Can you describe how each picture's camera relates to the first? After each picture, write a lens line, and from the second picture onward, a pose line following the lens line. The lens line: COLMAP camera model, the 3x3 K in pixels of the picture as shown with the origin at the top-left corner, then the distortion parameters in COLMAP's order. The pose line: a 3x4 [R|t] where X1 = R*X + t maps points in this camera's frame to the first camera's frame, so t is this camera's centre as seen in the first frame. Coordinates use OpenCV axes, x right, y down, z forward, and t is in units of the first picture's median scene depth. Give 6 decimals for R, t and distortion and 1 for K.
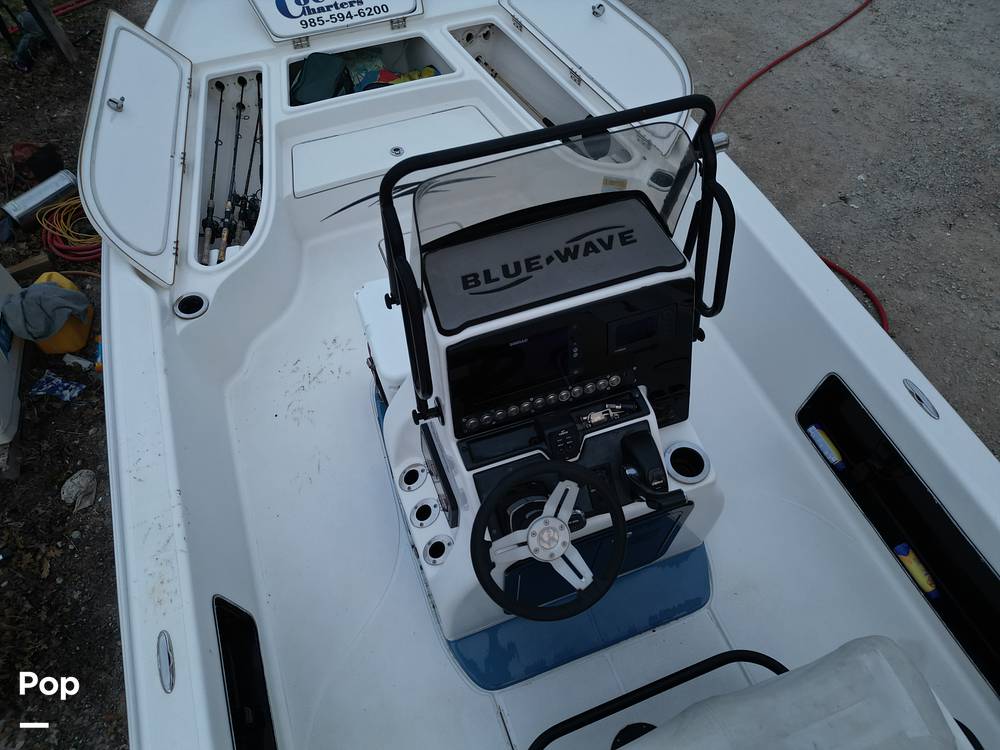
lens RADIAL K [[700.8, 0, 500.0], [0, 700.8, 375.0], [0, 0, 1]] dist [0.080561, -0.085625]
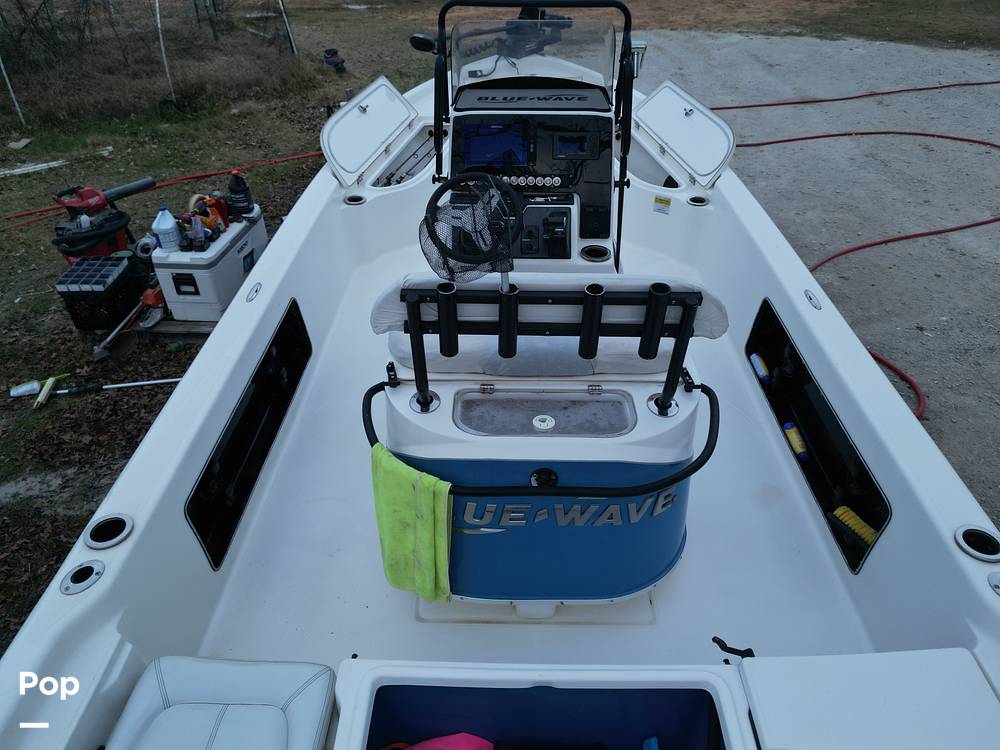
lens RADIAL K [[700.8, 0, 500.0], [0, 700.8, 375.0], [0, 0, 1]] dist [0.080561, -0.085625]
pose [[0.928242, 0.213345, -0.304716, 0.331476], [-0.303706, 0.907664, -0.289670, 0.481585], [0.214780, 0.361427, 0.907326, -0.165714]]
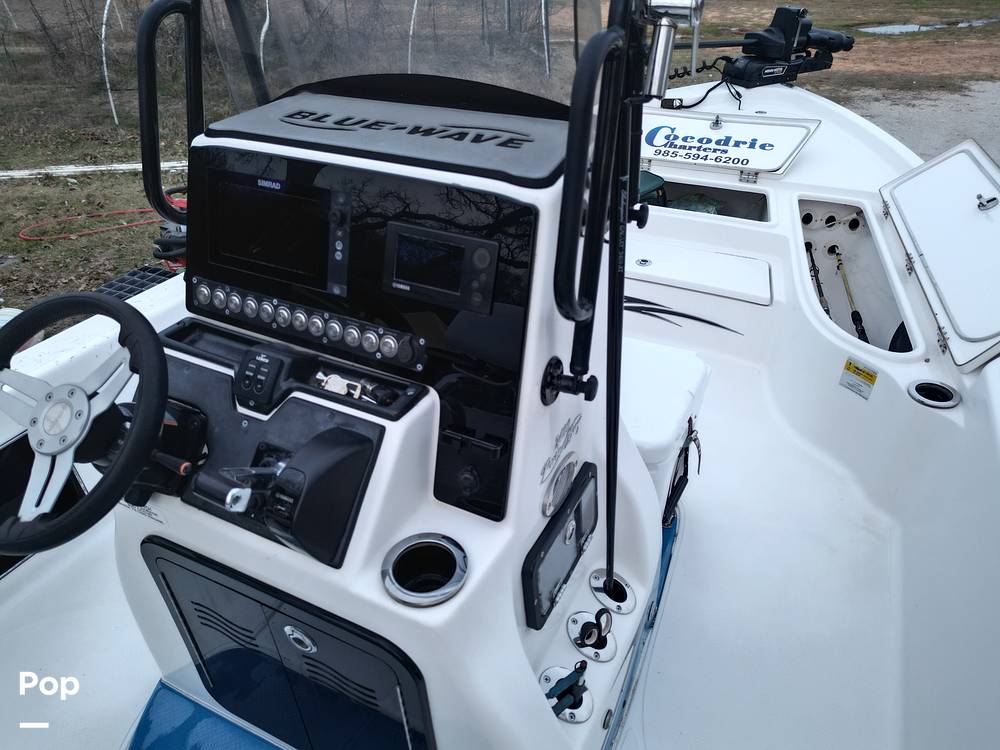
lens RADIAL K [[700.8, 0, 500.0], [0, 700.8, 375.0], [0, 0, 1]] dist [0.080561, -0.085625]
pose [[0.678543, 0.395105, -0.619251, 0.323226], [-0.598572, 0.786058, -0.154351, 0.033538], [0.425782, 0.475400, 0.769873, 0.316338]]
